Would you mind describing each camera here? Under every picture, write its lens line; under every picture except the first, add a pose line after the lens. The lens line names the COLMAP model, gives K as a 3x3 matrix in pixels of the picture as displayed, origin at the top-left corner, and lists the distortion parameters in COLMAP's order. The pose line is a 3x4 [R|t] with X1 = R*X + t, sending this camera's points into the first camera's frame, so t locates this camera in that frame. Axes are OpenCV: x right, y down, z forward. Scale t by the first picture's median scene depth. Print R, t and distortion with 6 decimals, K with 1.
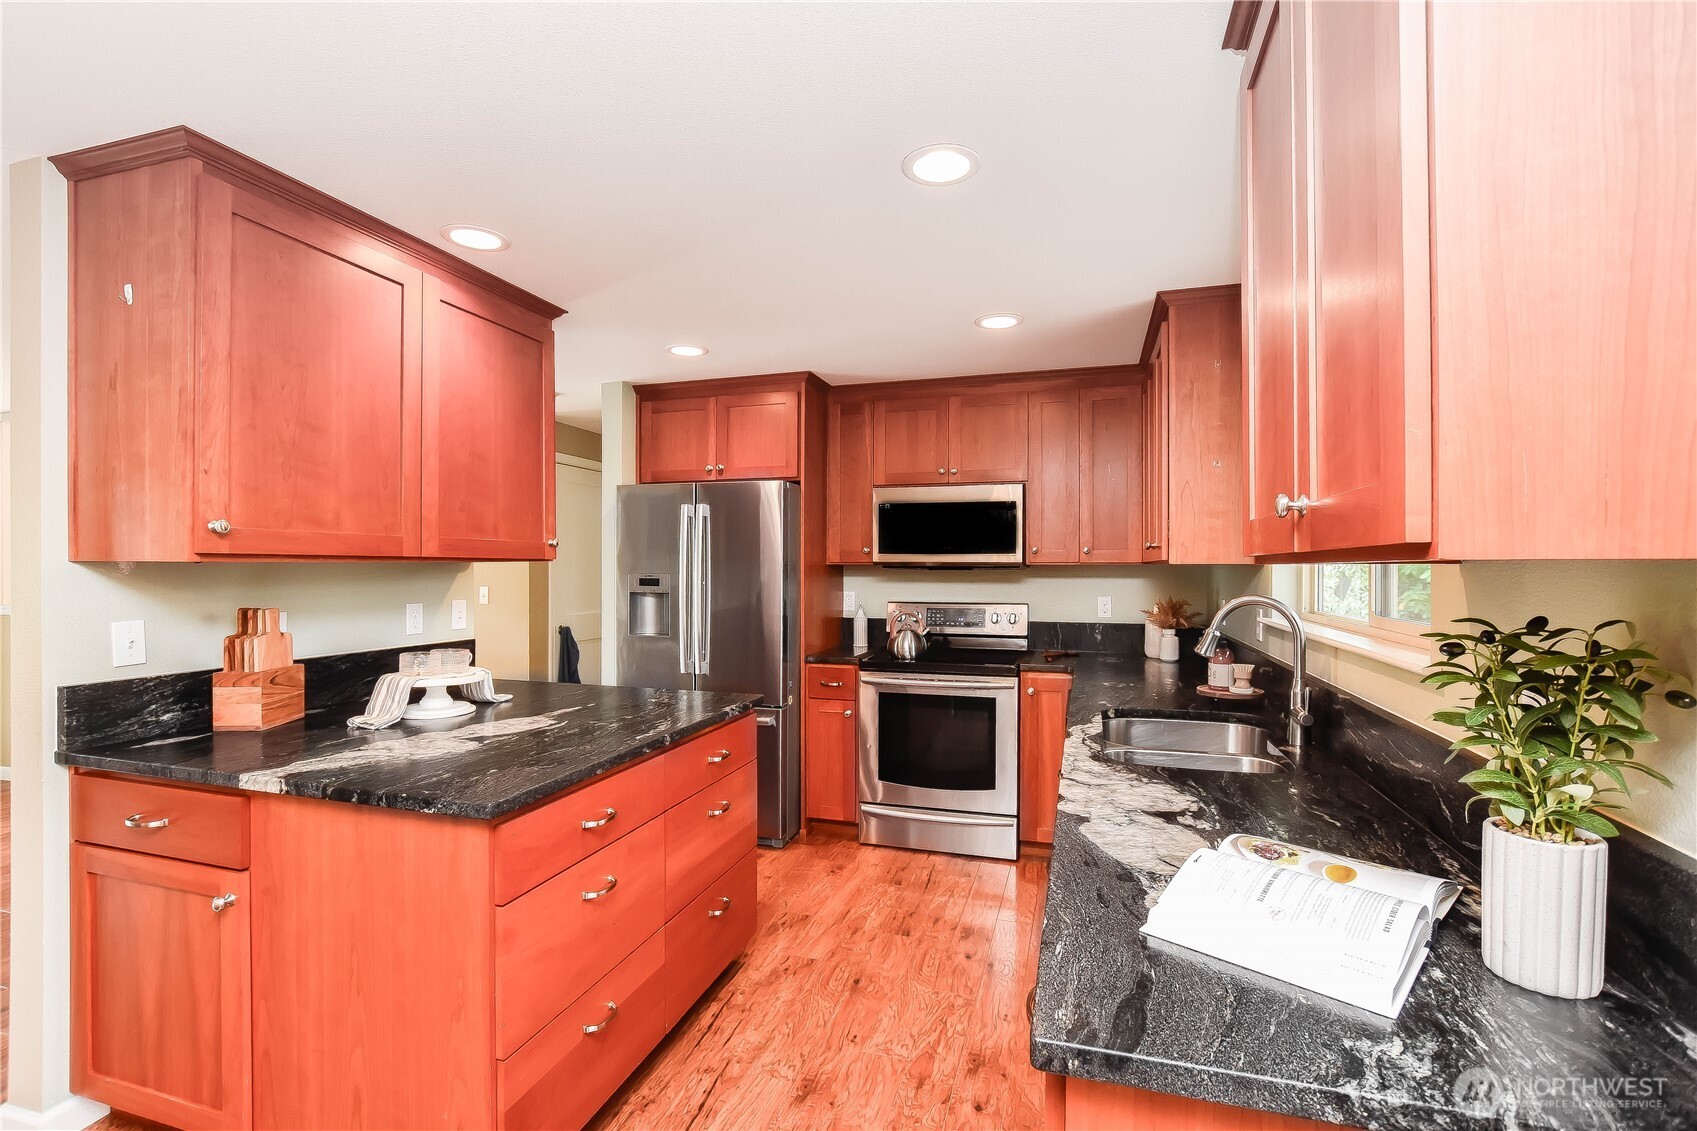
lens RADIAL K [[750.0, 0, 848.5], [0, 750.0, 565.5], [0, 0, 1]] dist [-0.031363, 0.000097]
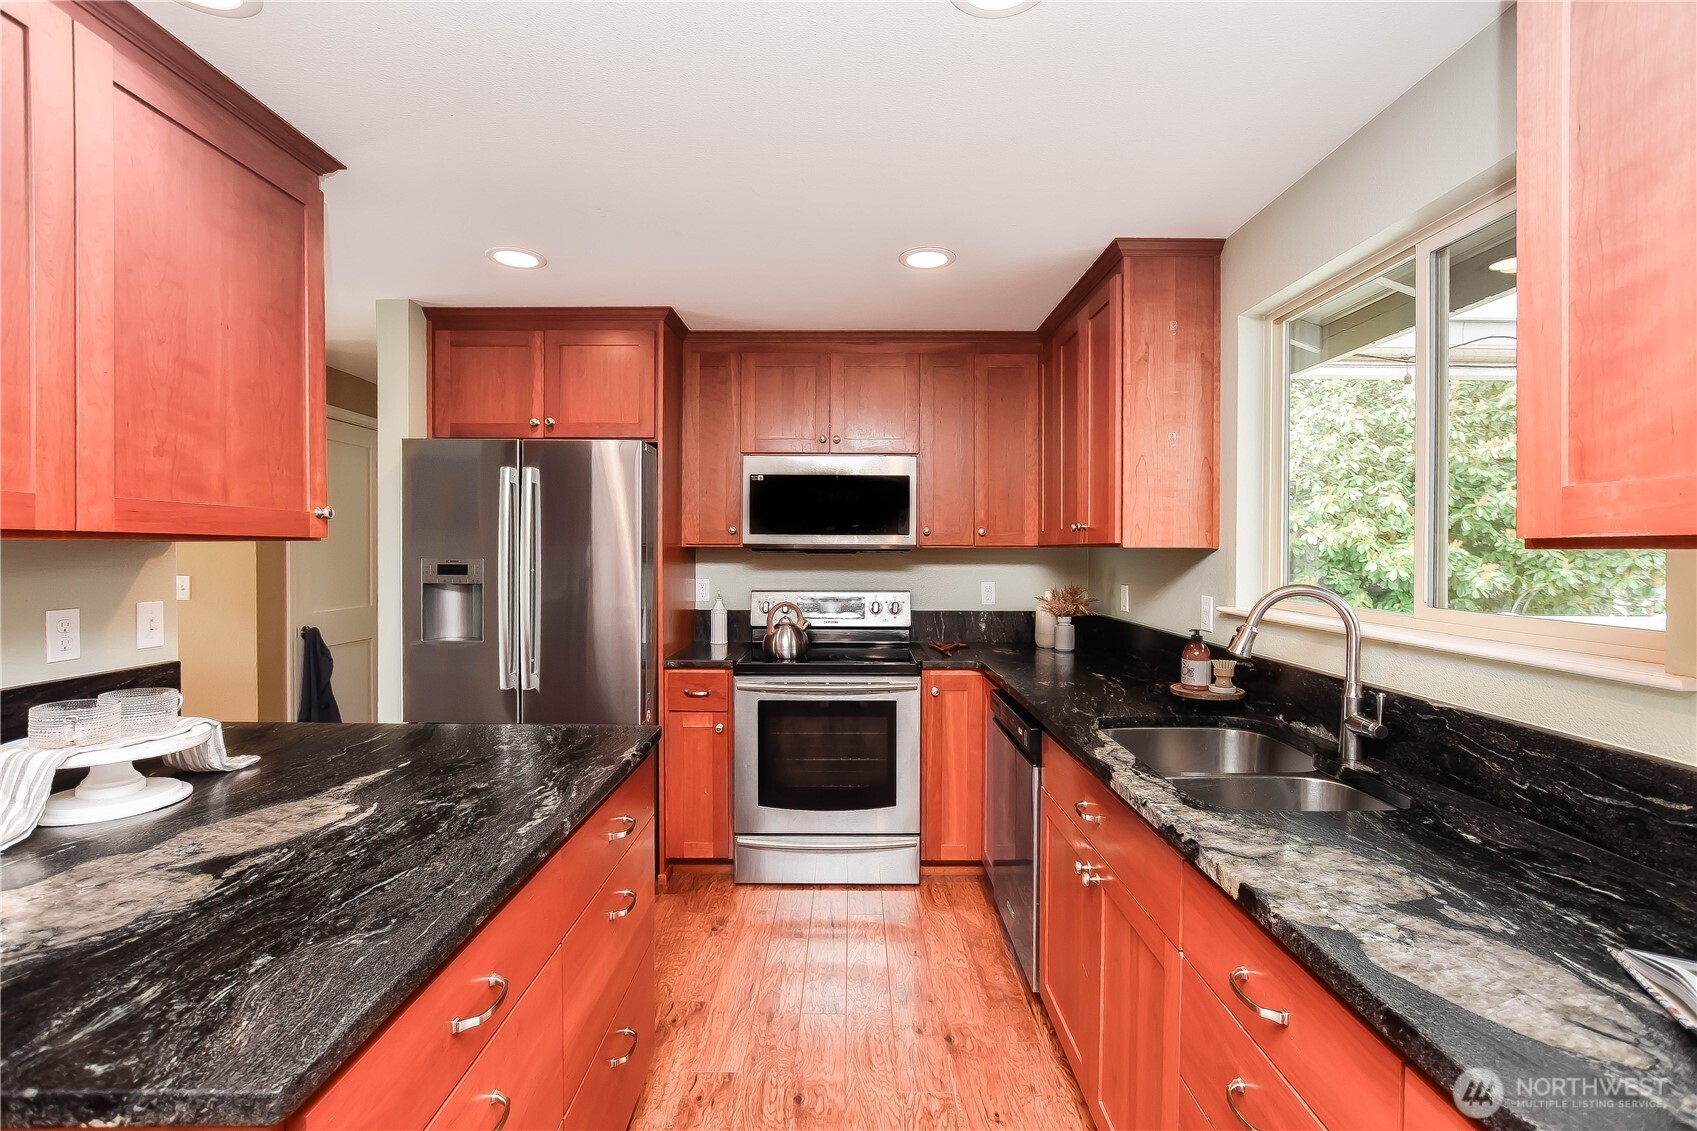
lens RADIAL K [[743.5, 0, 840.3], [0, 743.5, 556.1], [0, 0, 1]] dist [-0.024136, 0.003686]
pose [[0.958626, -0.000290, 0.284670, -0.106875], [-0.002859, 0.999939, 0.010644, -0.000274], [-0.284656, -0.011017, 0.958567, 0.184925]]
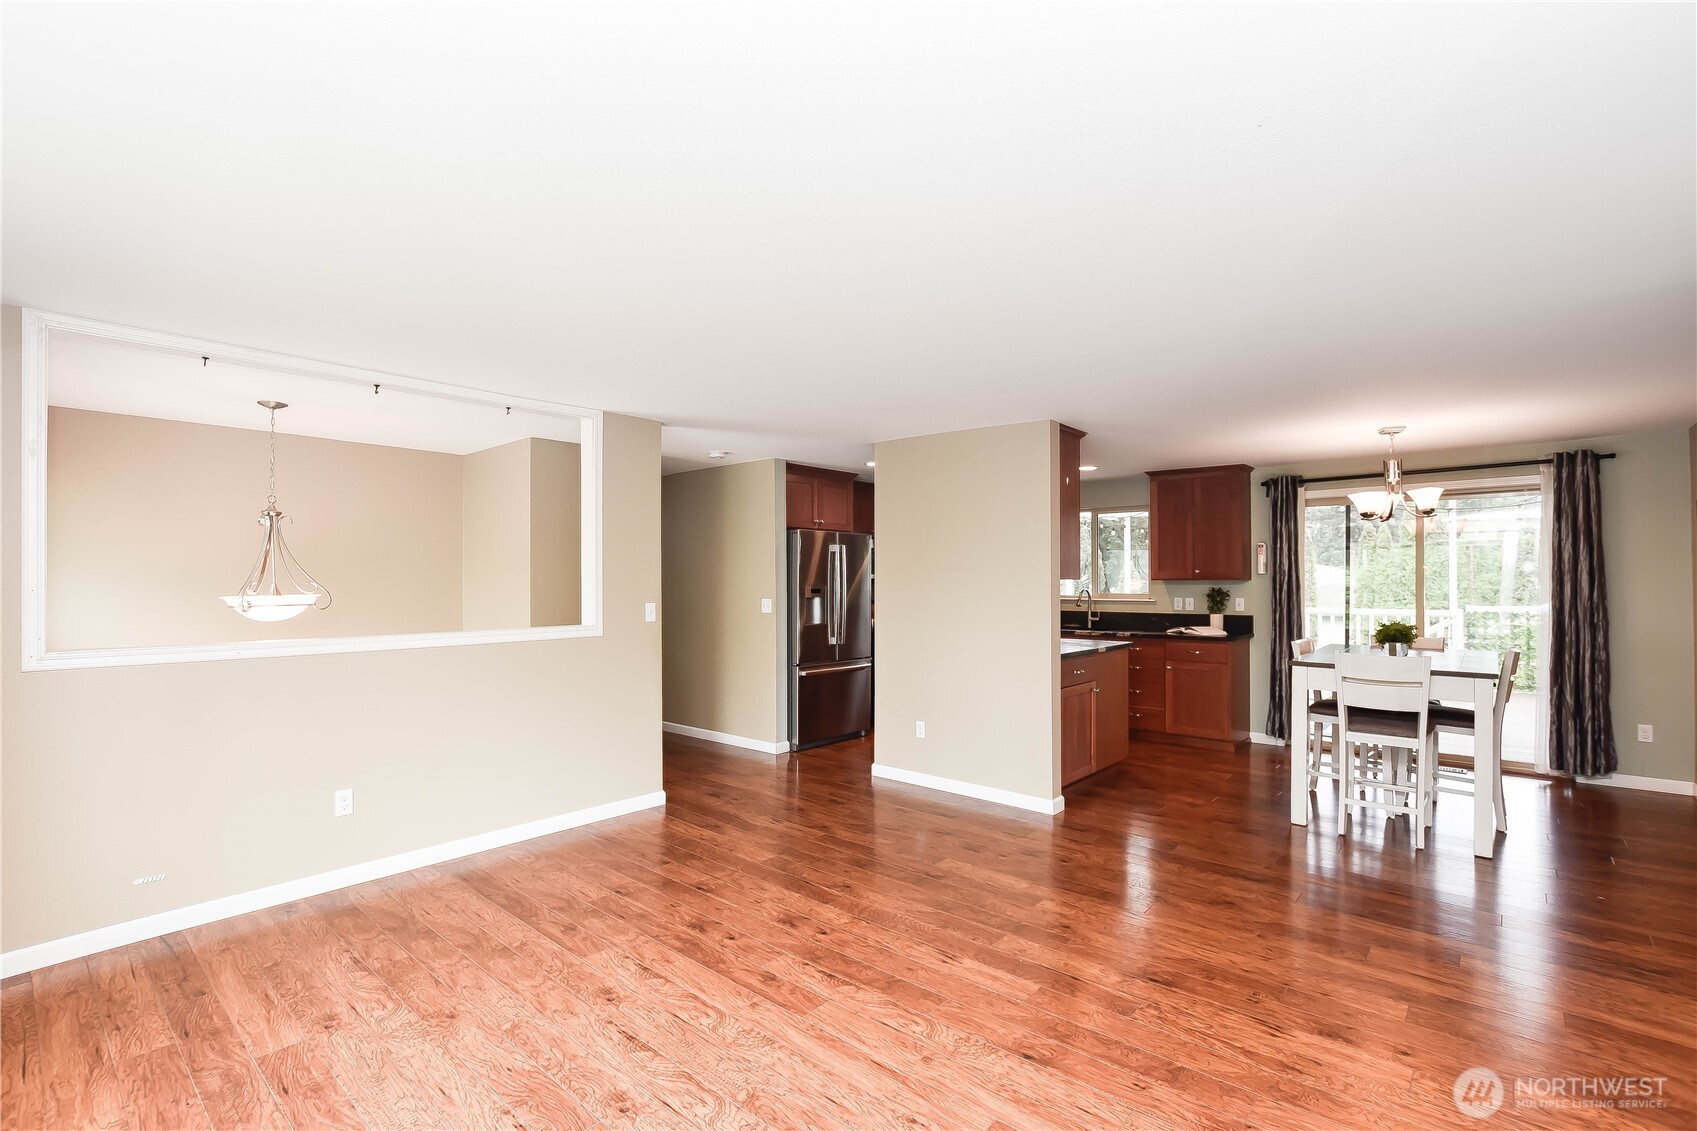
lens RADIAL K [[785.7, 0, 815.3], [0, 785.7, 578.8], [0, 0, 1]] dist [-0.016290, 0.000526]
pose [[0.462612, 0.005557, 0.886543, -1.900654], [-0.001700, 0.999984, -0.005381, 0.007192], [-0.886559, 0.000983, 0.462614, 0.204154]]
